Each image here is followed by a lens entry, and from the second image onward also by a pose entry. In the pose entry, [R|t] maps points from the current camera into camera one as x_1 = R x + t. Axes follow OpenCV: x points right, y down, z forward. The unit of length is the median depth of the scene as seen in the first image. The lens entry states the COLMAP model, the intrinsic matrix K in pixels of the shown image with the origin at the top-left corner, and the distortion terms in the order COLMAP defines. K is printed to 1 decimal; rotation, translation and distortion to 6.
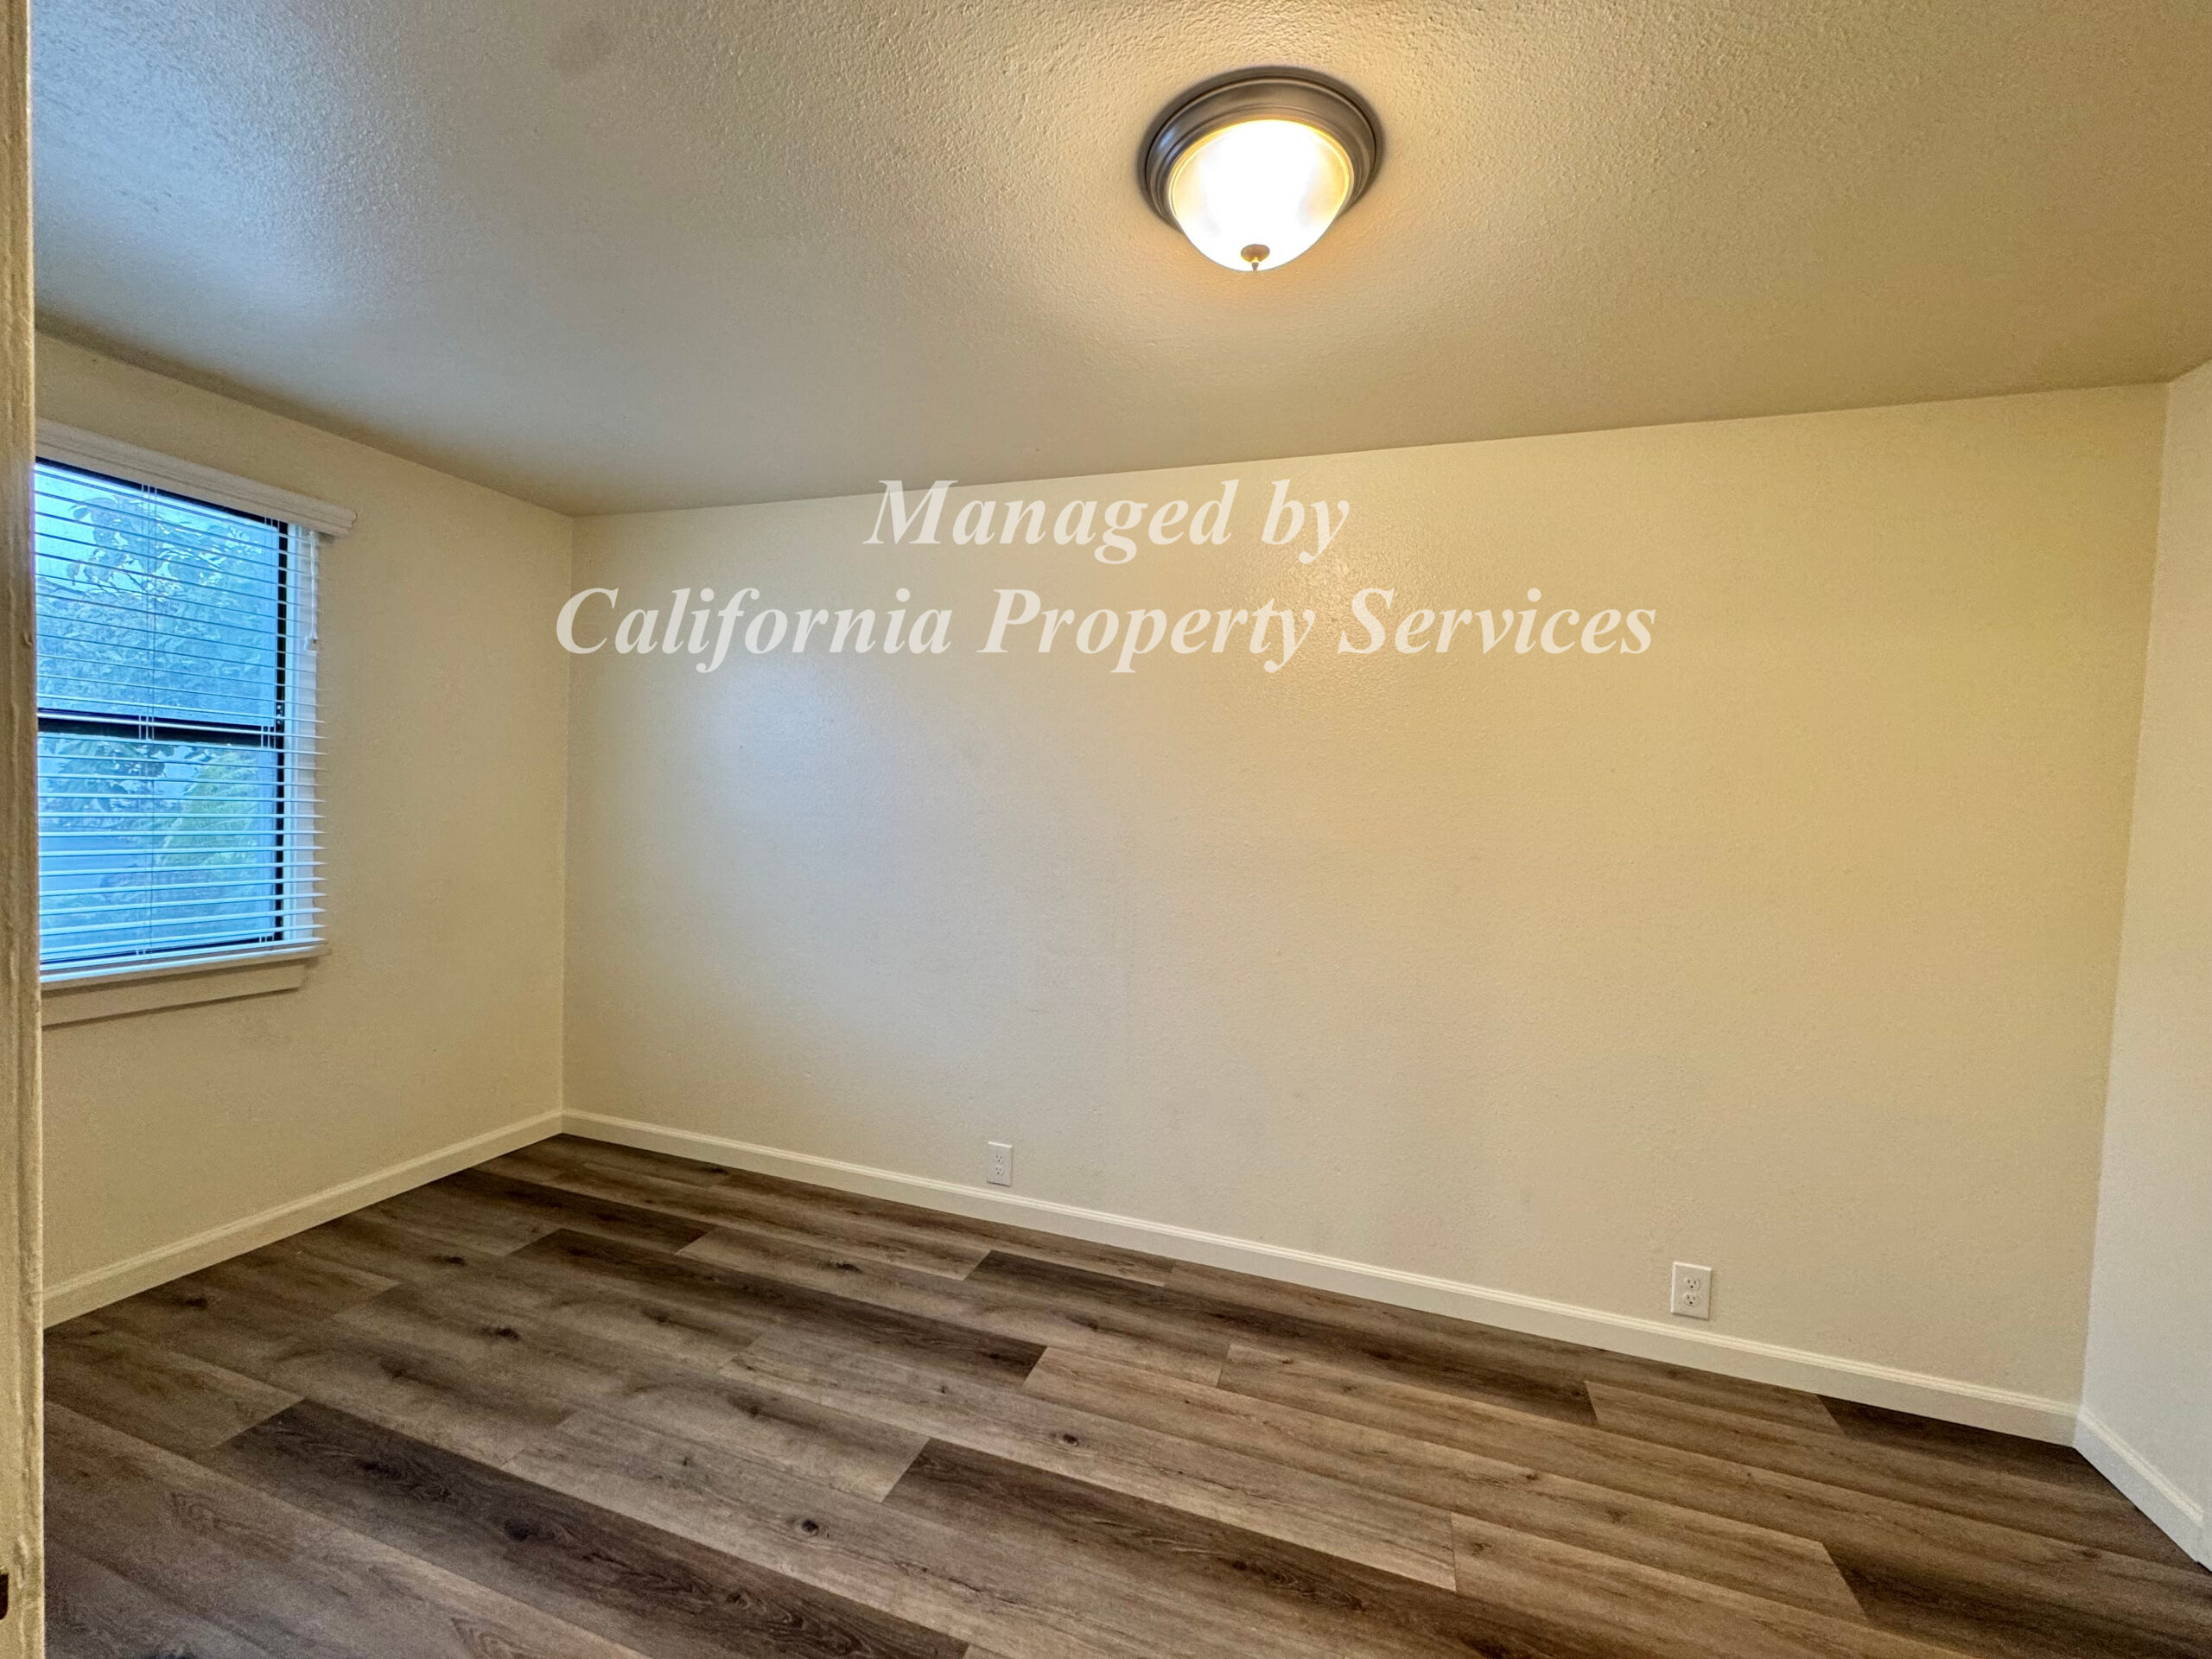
lens RADIAL K [[875.9, 0, 1102.9], [0, 875.9, 835.4], [0, 0, 1]] dist [-0.000889, 0.000102]
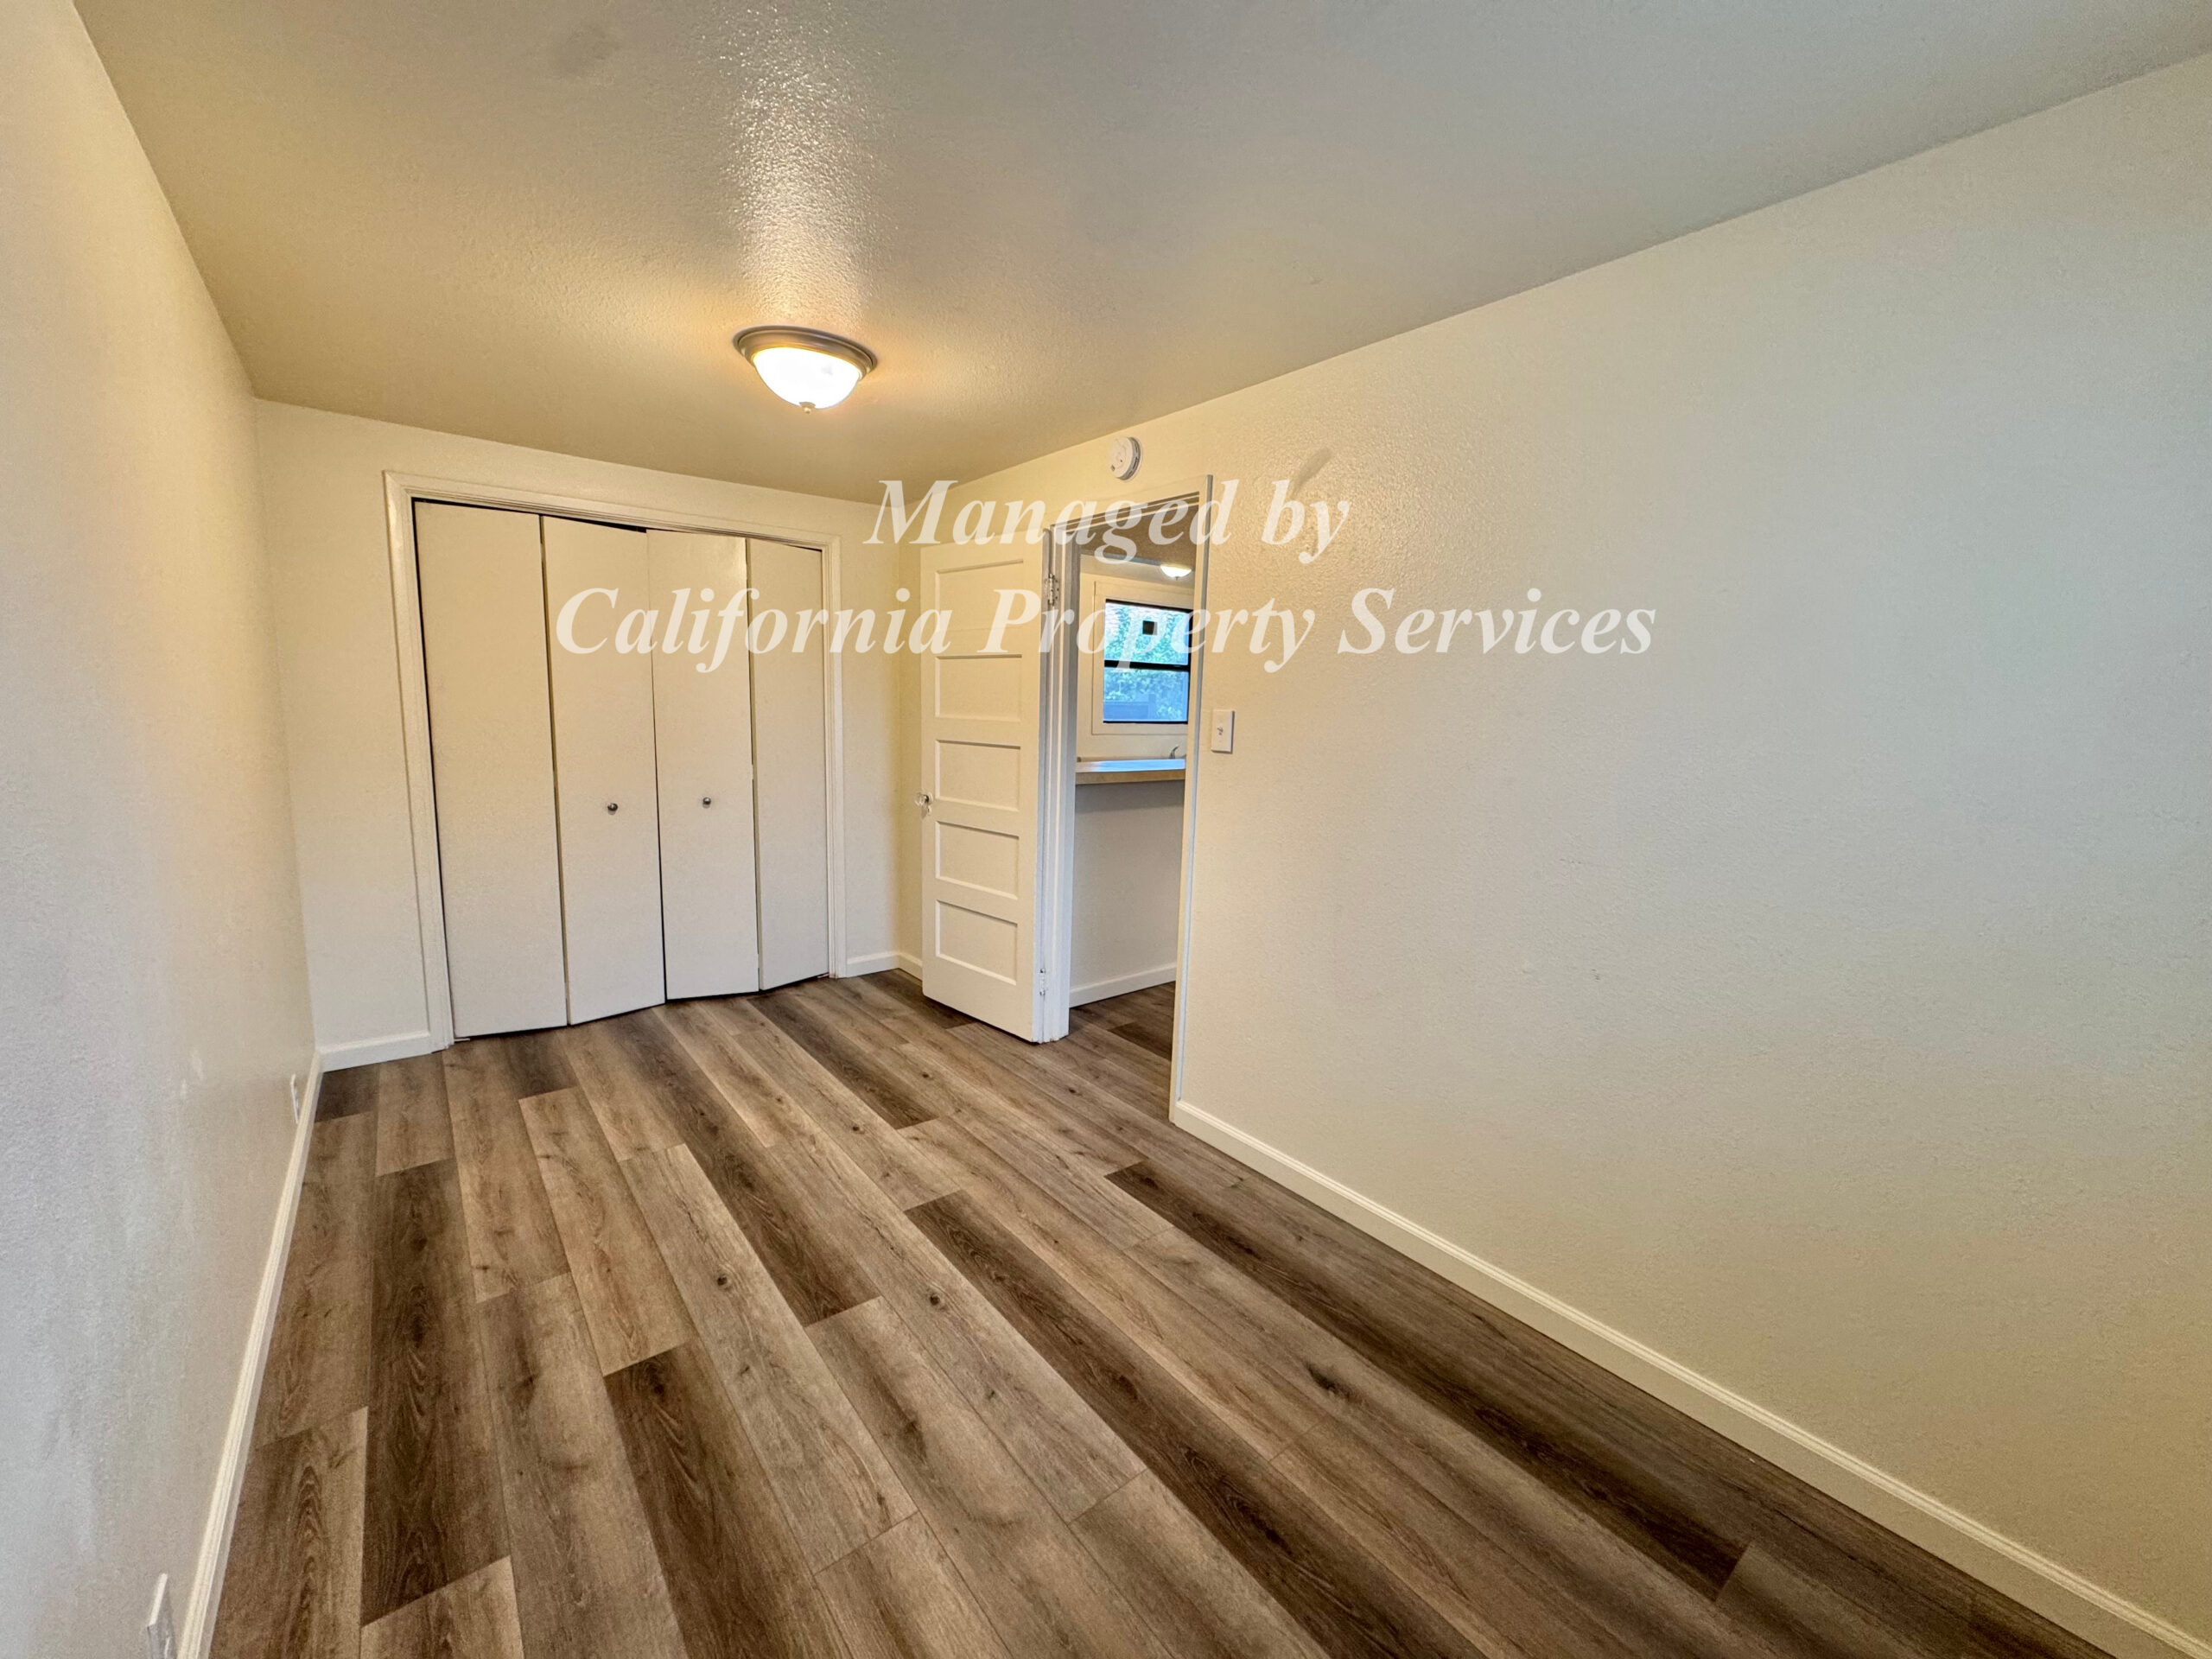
lens RADIAL K [[875.9, 0, 1093.8], [0, 875.9, 822.9], [0, 0, 1]] dist [-0.000889, 0.000102]
pose [[-0.832255, -0.137531, 0.537063, -1.007358], [-0.040158, 0.981151, 0.189024, -0.141730], [-0.552937, 0.135749, -0.822091, 1.640802]]
